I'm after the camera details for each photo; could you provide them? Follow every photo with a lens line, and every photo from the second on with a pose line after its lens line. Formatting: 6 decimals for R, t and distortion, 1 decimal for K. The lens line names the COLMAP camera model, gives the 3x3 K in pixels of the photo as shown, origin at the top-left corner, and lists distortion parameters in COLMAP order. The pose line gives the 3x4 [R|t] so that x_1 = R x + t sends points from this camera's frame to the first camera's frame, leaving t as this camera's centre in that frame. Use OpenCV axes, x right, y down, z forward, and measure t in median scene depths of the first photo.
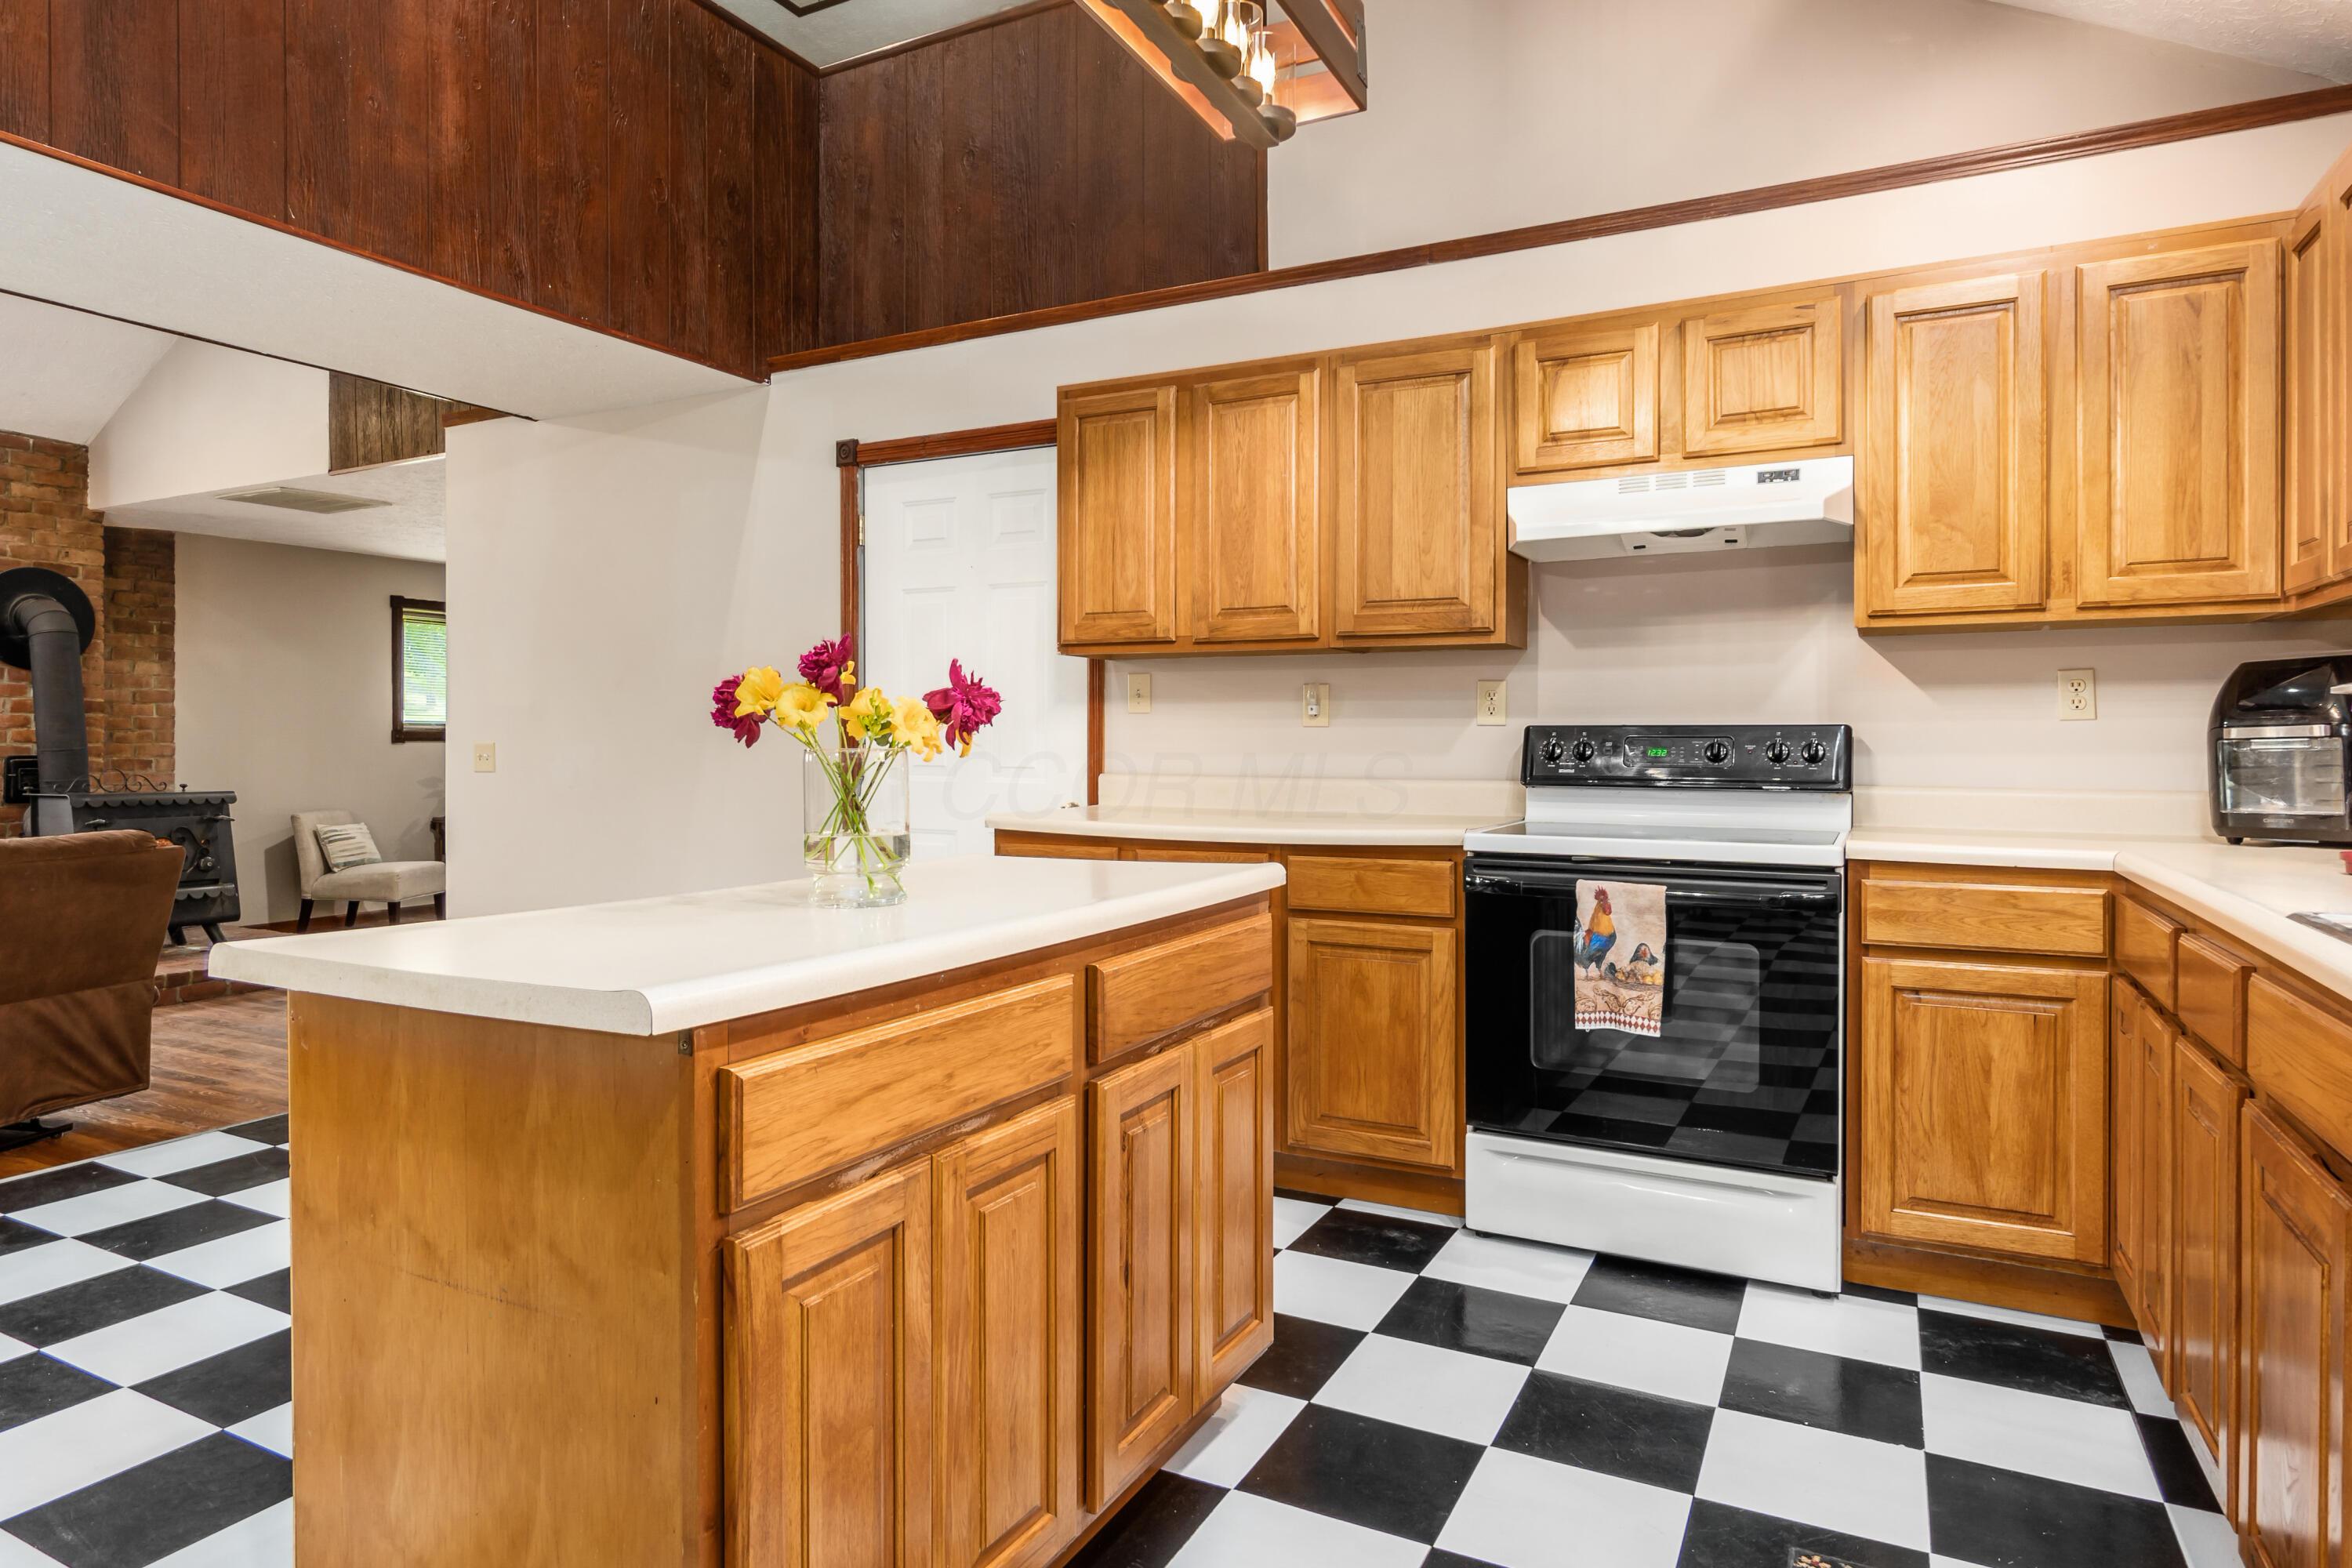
lens RADIAL K [[1358.6, 0, 1155.1], [0, 1358.6, 751.6], [0, 0, 1]] dist [-0.005442, -0.000823]
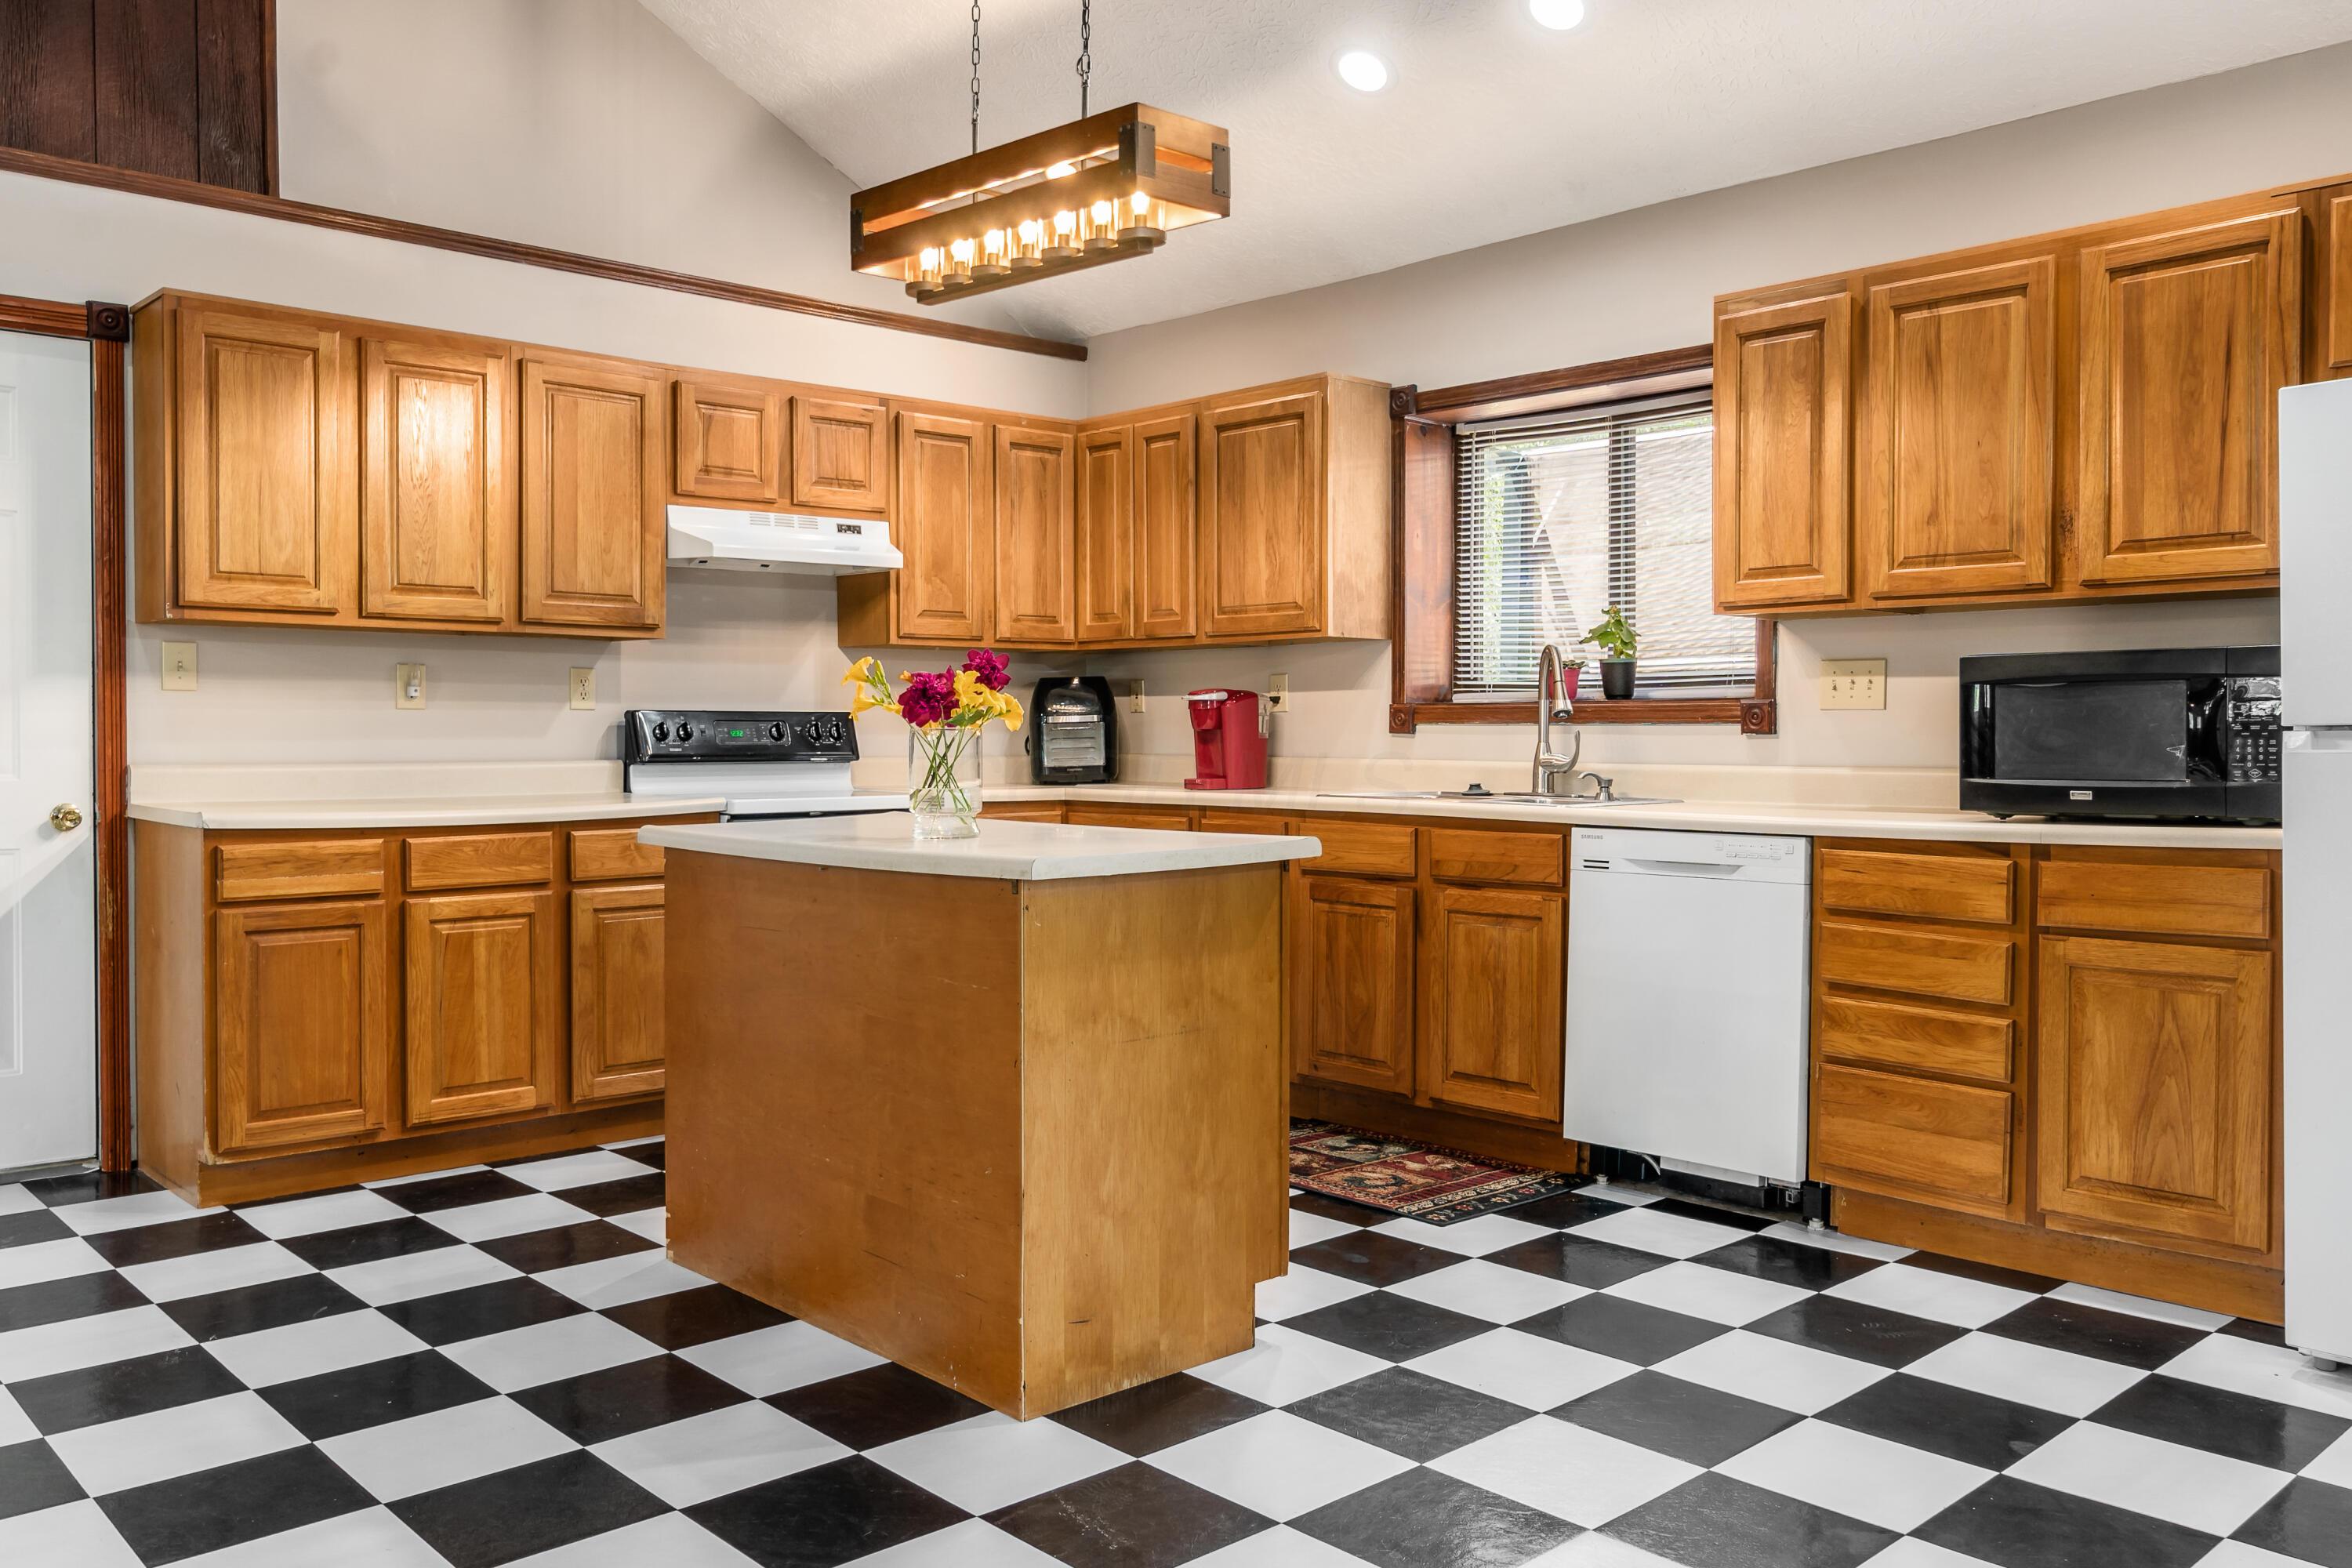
lens RADIAL K [[1829.7, 0, 1181.1], [0, 1829.7, 769.5], [0, 0, 1]] dist [0.002010, -0.004420]
pose [[0.325069, -0.022434, 0.945424, -1.139310], [0.007532, 0.999748, 0.021133, 0.001396], [-0.945660, 0.000251, 0.325156, 0.087049]]
